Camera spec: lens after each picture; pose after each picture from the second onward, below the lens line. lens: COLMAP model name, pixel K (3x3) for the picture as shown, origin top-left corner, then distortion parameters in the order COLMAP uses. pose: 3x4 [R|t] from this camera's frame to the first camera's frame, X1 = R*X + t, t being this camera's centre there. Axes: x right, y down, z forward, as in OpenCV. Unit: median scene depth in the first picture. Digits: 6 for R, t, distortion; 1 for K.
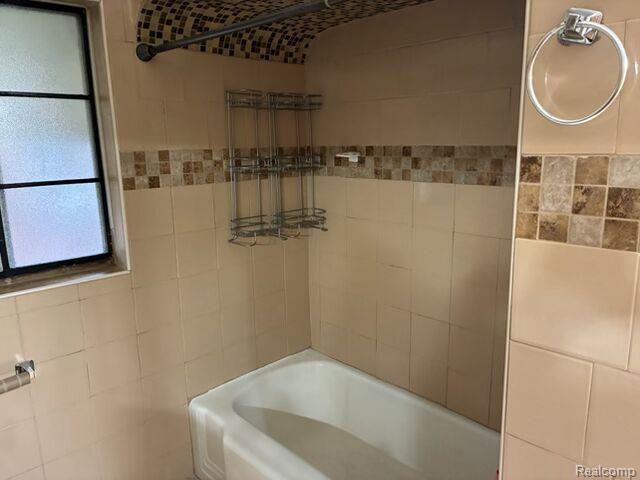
lens RADIAL K [[487.2, 0, 323.2], [0, 487.2, 239.1], [0, 0, 1]] dist [0.057376, -0.070911]
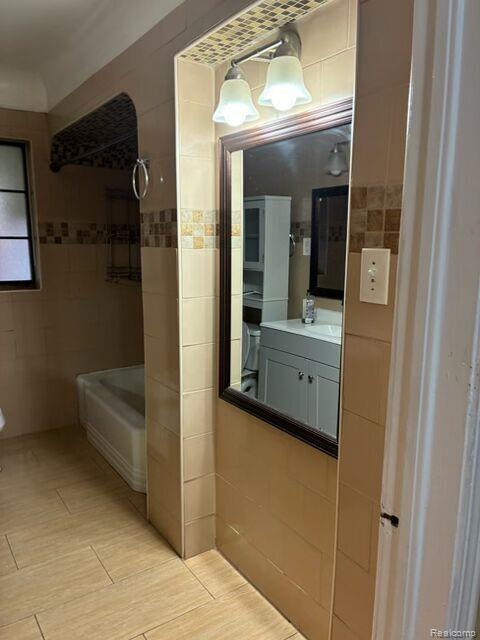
lens RADIAL K [[487.2, 0, 227.2], [0, 487.2, 328.3], [0, 0, 1]] dist [0.057376, -0.070911]
pose [[0.978821, 0.057564, -0.196458, 0.609156], [-0.062508, 0.997863, -0.019052, 0.193059], [0.194941, 0.030928, 0.980327, -0.589187]]
